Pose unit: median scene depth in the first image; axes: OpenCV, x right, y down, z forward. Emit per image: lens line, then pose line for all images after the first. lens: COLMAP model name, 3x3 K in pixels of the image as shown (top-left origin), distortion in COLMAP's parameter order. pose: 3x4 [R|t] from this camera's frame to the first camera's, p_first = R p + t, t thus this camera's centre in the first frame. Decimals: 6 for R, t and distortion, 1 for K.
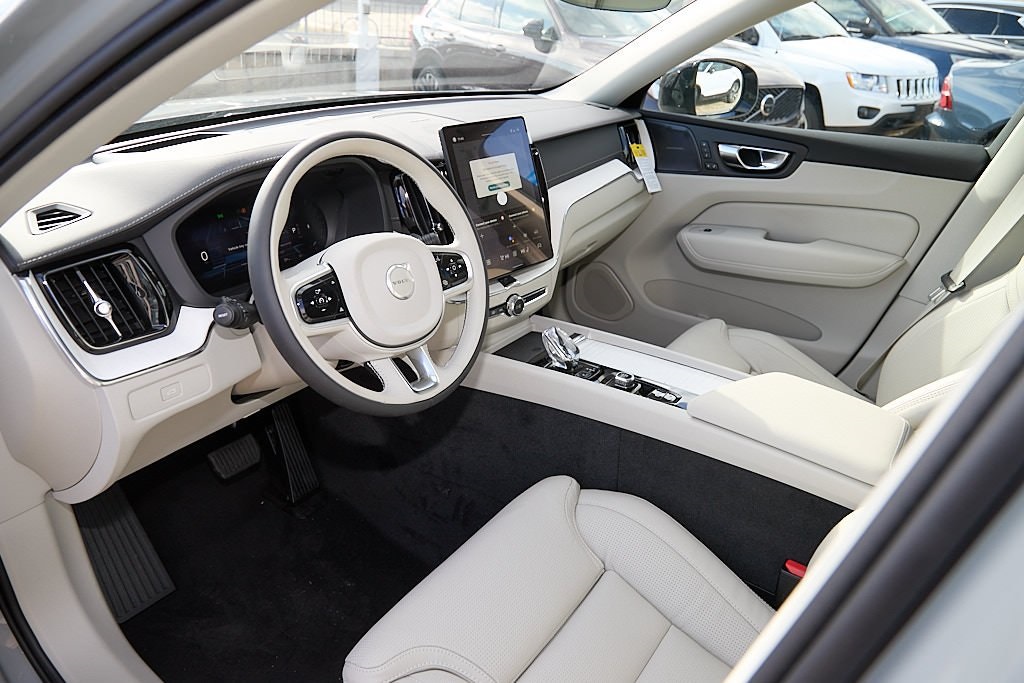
lens RADIAL K [[716.6, 0, 517.5], [0, 716.6, 342.1], [0, 0, 1]] dist [0.034226, 0.000154]
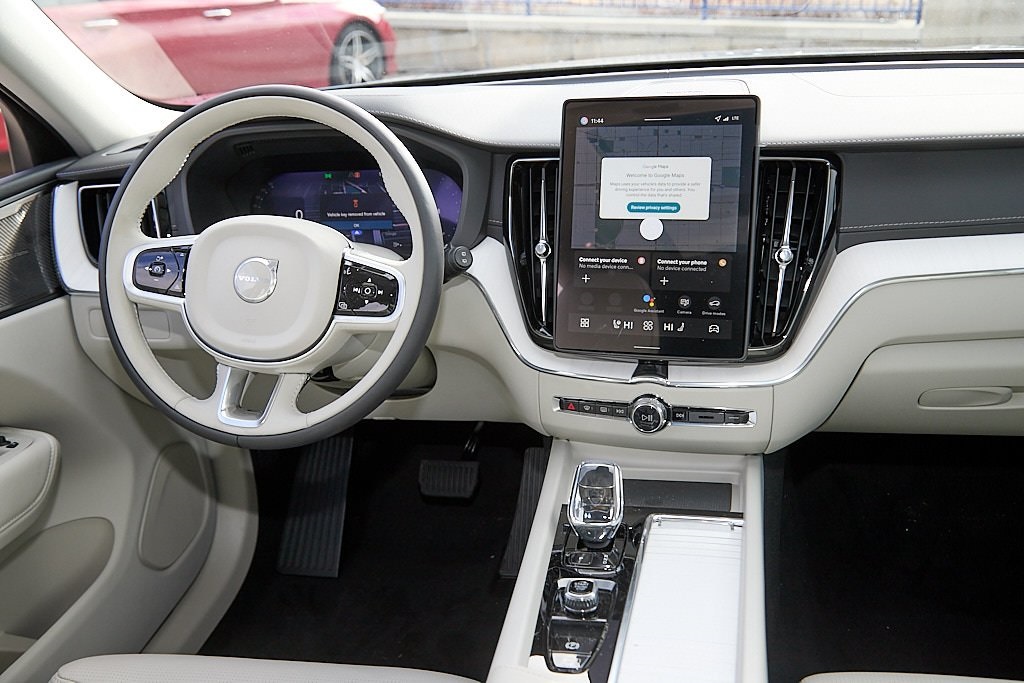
lens RADIAL K [[1035.9, 0, 513.1], [0, 1035.9, 347.5], [0, 0, 1]] dist [0.019547, 0.000000]
pose [[0.404502, 0.284456, -0.869173, 0.690784], [-0.322564, 0.933695, 0.155455, -0.204761], [0.855763, 0.217482, 0.469437, 0.530221]]
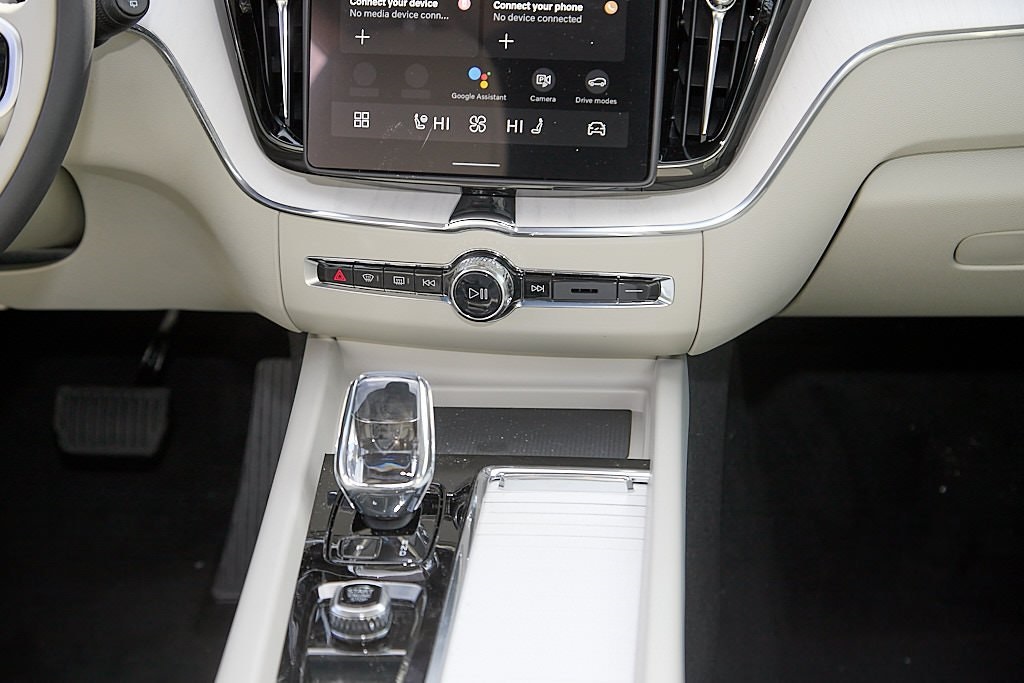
lens RADIAL K [[2044.8, 0, 482.2], [0, 2044.8, 345.9], [0, 0, 1]] dist [-0.035427, 0.000000]
pose [[0.509121, 0.344836, -0.788596, 0.746210], [-0.329756, 0.924469, 0.191358, -0.208680], [0.795020, 0.162620, 0.584378, 0.504722]]
